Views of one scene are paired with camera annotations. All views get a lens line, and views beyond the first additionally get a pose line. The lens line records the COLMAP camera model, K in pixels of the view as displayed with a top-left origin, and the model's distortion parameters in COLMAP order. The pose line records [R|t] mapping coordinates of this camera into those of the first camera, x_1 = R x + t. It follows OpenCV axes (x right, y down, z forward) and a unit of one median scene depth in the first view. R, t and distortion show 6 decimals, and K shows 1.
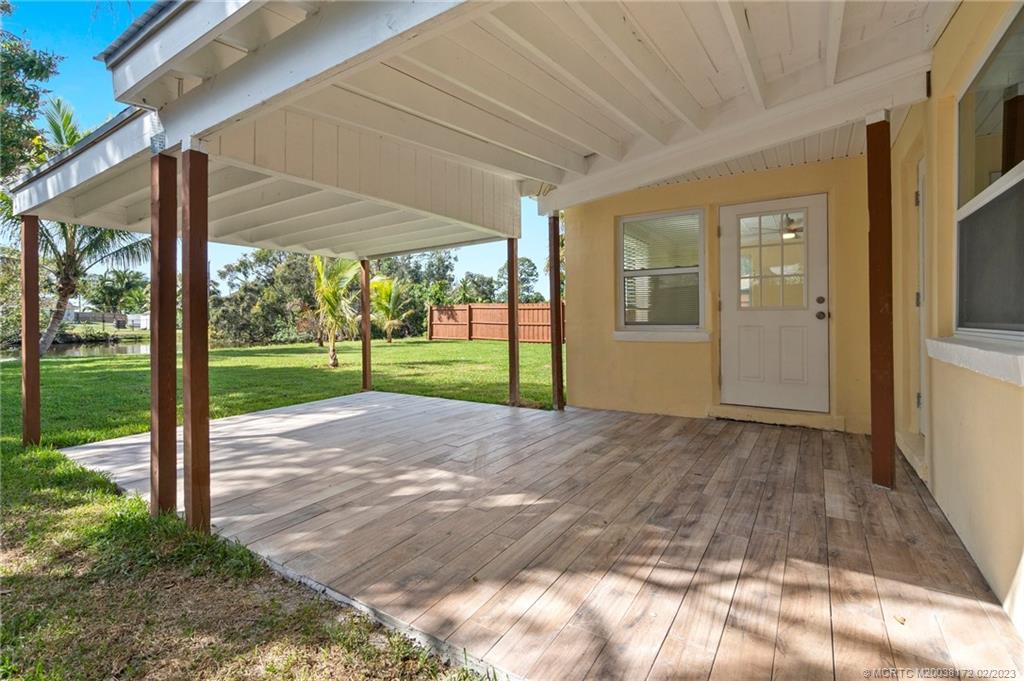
lens RADIAL K [[468.6, 0, 507.9], [0, 468.6, 324.9], [0, 0, 1]] dist [-0.012169, -0.000026]
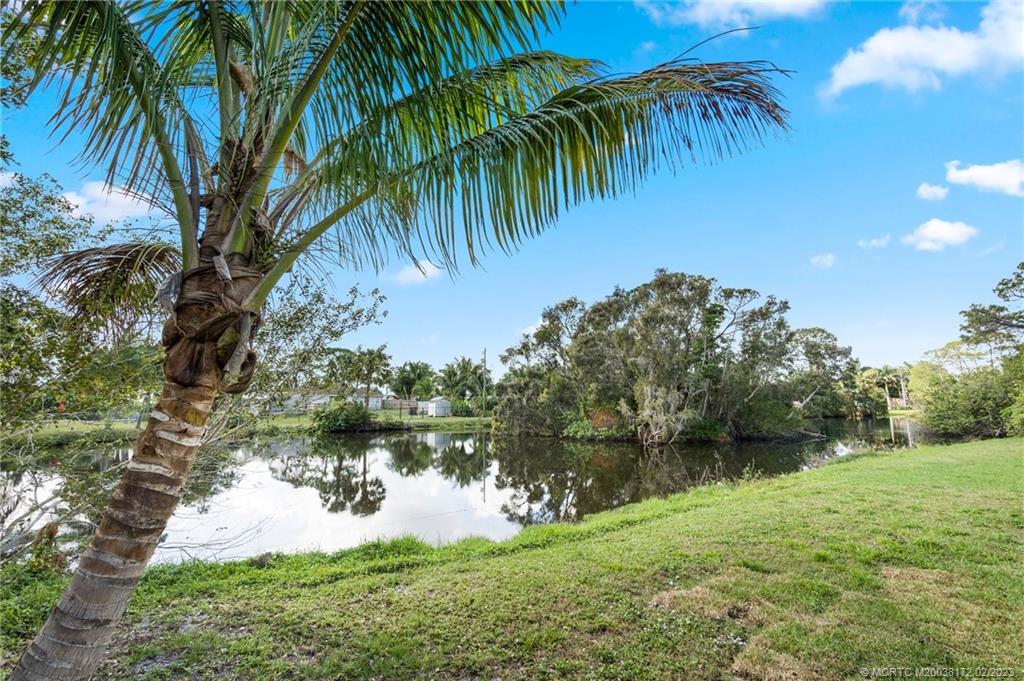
lens RADIAL K [[438.2, 0, 510.0], [0, 438.2, 340.7], [0, 0, 1]] dist [-0.003631, 0.002387]
pose [[0.888457, -0.065075, -0.454324, -0.231877], [-0.004564, 0.988595, -0.150527, -0.015732], [0.458938, 0.135811, 0.878027, 0.271433]]
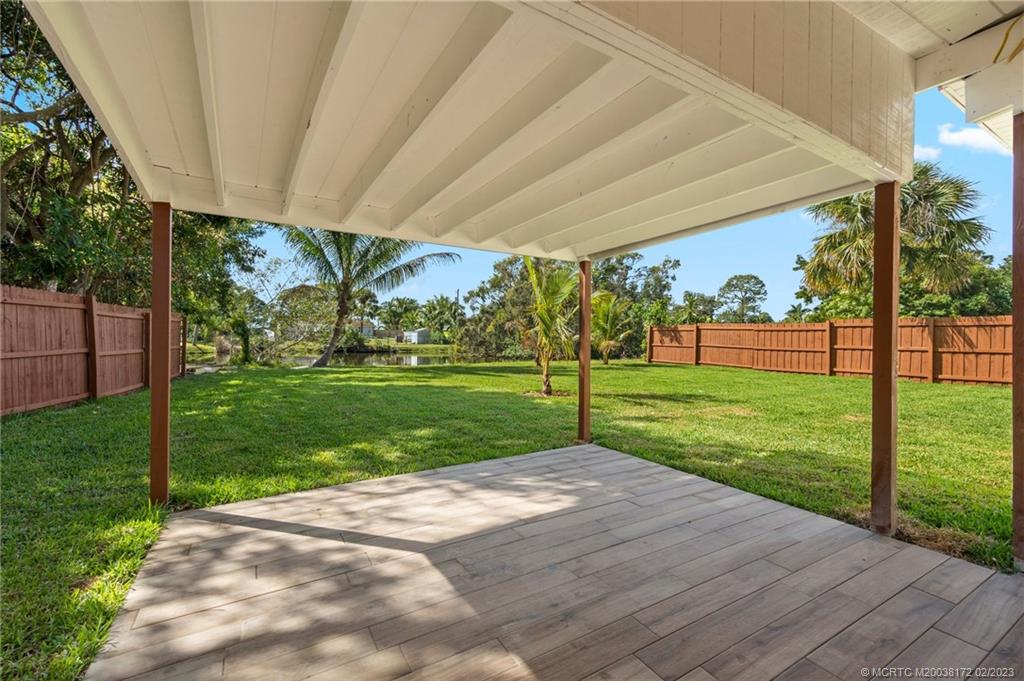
lens RADIAL K [[438.2, 0, 509.9], [0, 438.2, 345.4], [0, 0, 1]] dist [-0.003631, 0.002387]
pose [[0.897047, 0.023981, -0.441284, -0.014149], [-0.022772, 0.999708, 0.008036, -0.001408], [0.441348, 0.002840, 0.897331, 0.044696]]
